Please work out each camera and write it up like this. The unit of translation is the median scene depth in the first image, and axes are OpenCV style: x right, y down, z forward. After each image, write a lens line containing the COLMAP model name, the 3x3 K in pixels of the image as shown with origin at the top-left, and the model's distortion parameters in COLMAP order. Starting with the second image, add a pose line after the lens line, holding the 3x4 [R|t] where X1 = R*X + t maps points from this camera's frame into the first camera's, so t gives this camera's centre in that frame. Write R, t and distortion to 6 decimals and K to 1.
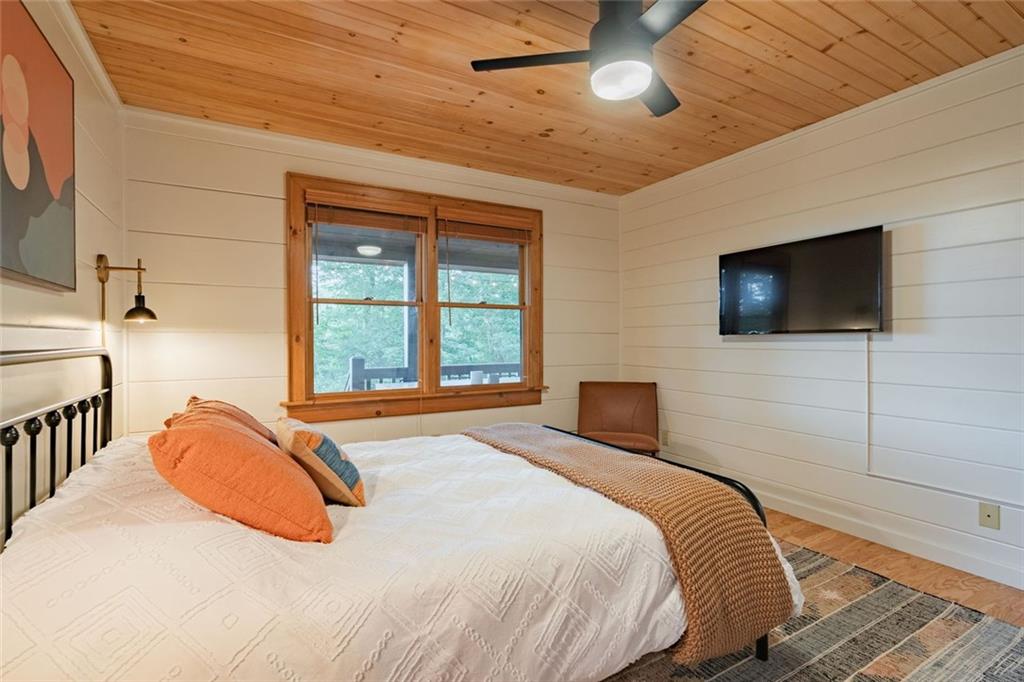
lens RADIAL K [[488.7, 0, 512.0], [0, 488.7, 341.0], [0, 0, 1]] dist [0.000202, 0.000330]
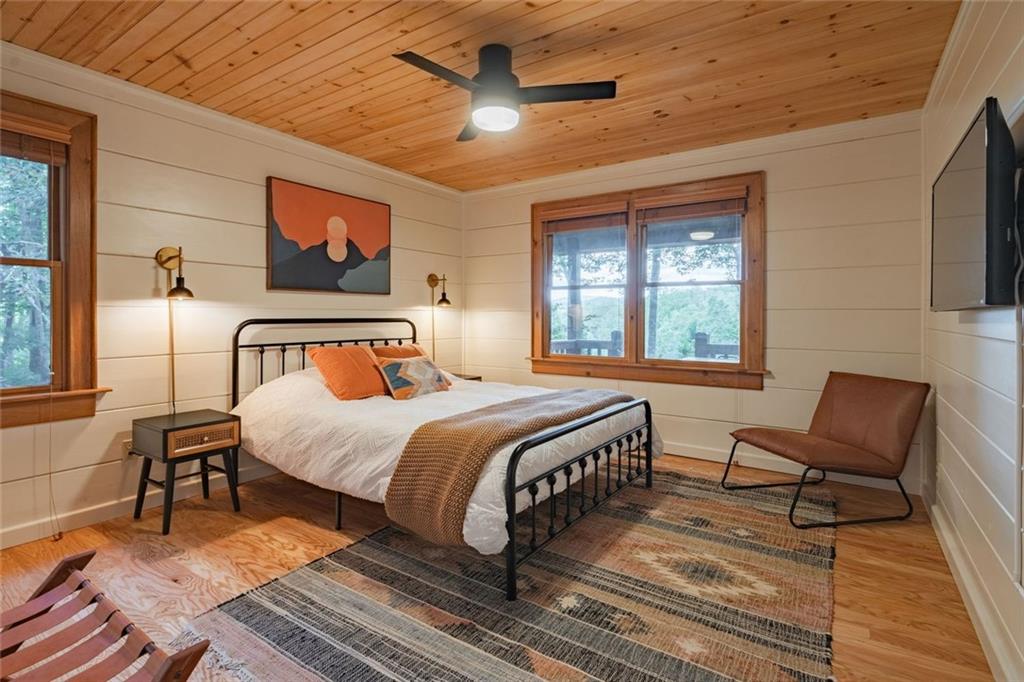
lens RADIAL K [[486.9, 0, 516.0], [0, 486.9, 315.2], [0, 0, 1]] dist [0.002290, 0.000526]
pose [[0.452381, 0.004230, -0.891815, 0.777093], [-0.008905, 0.999960, 0.000226, -0.003579], [0.891780, 0.007840, 0.452401, 0.253487]]
